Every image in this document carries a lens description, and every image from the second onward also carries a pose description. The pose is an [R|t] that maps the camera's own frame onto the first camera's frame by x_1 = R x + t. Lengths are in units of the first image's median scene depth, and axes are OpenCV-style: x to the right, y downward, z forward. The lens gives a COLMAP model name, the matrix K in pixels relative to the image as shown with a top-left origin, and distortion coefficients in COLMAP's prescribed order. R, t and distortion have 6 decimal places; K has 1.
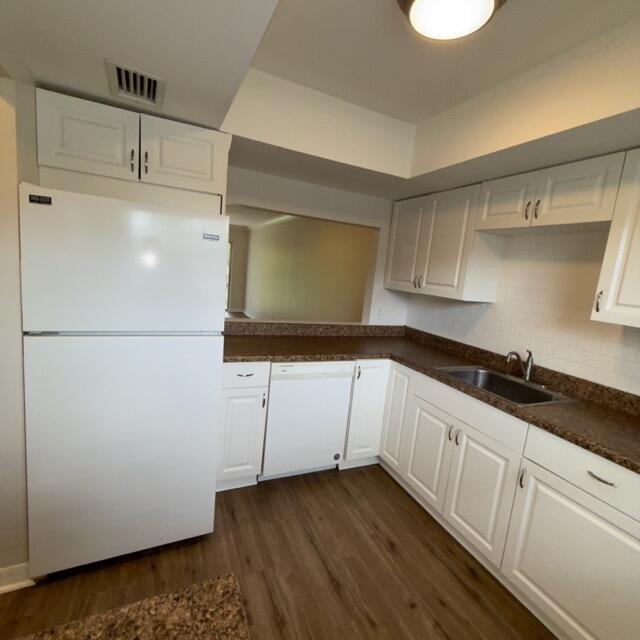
lens RADIAL K [[340.3, 0, 320.6], [0, 340.3, 318.5], [0, 0, 1]] dist [0.000343, 0.001821]
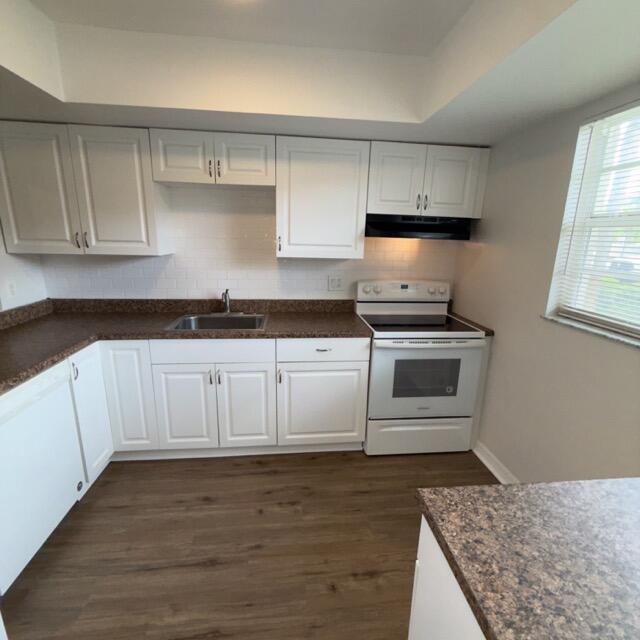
lens RADIAL K [[340.3, 0, 320.6], [0, 340.3, 318.5], [0, 0, 1]] dist [0.000343, 0.001821]
pose [[0.319634, -0.309355, 0.895619, -0.440200], [0.146289, 0.949982, 0.275924, -0.100247], [-0.936180, 0.042824, 0.348902, 0.277744]]
